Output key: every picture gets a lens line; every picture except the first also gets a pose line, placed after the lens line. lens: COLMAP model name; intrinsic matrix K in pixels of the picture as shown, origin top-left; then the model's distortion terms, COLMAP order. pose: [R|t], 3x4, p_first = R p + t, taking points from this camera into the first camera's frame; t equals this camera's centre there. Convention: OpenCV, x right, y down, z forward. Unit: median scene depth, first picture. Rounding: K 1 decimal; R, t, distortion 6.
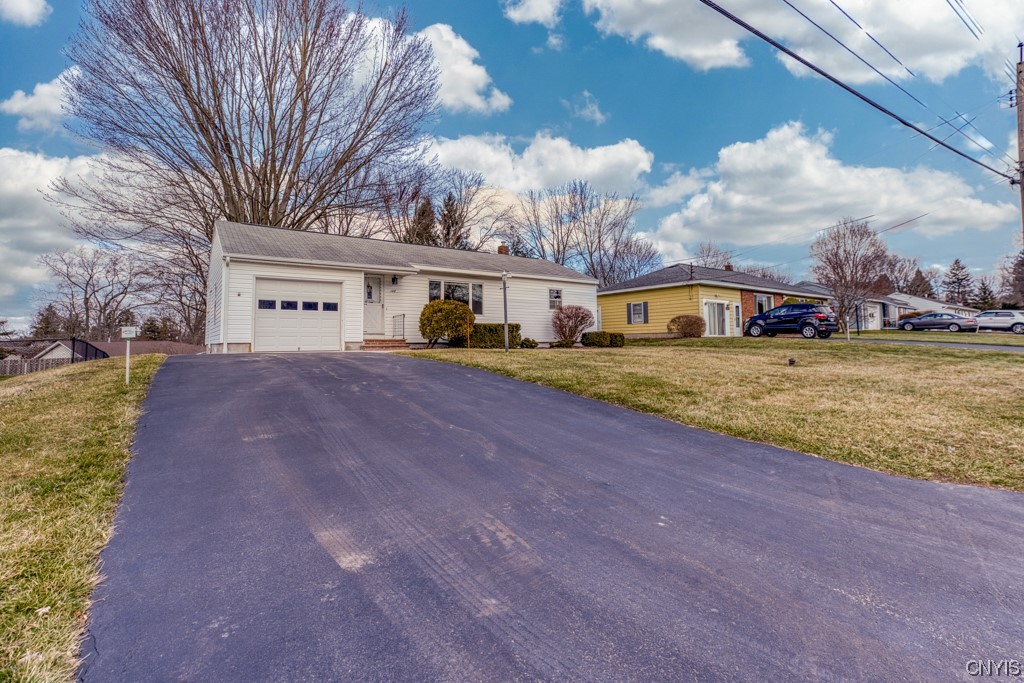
lens RADIAL K [[478.0, 0, 516.8], [0, 478.0, 307.7], [0, 0, 1]] dist [-0.020467, 0.011145]
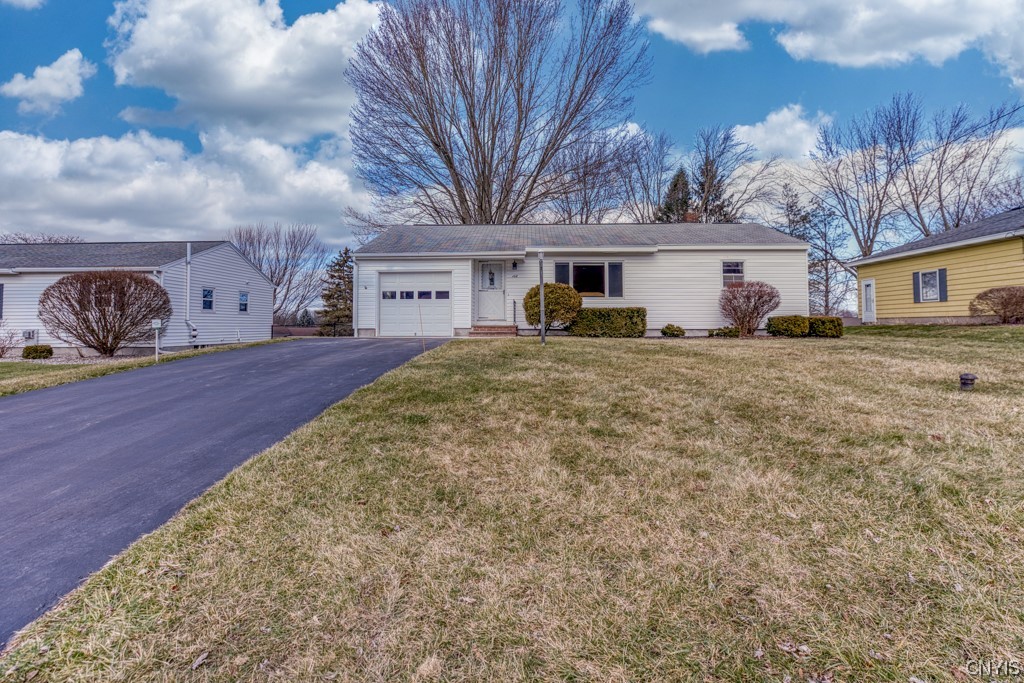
lens RADIAL K [[478.0, 0, 516.8], [0, 478.0, 307.7], [0, 0, 1]] dist [-0.020467, 0.011145]
pose [[0.794899, -0.013539, -0.606590, 0.285897], [0.037535, 0.998933, 0.026891, 0.002844], [0.605579, -0.044143, 0.794560, 0.182847]]
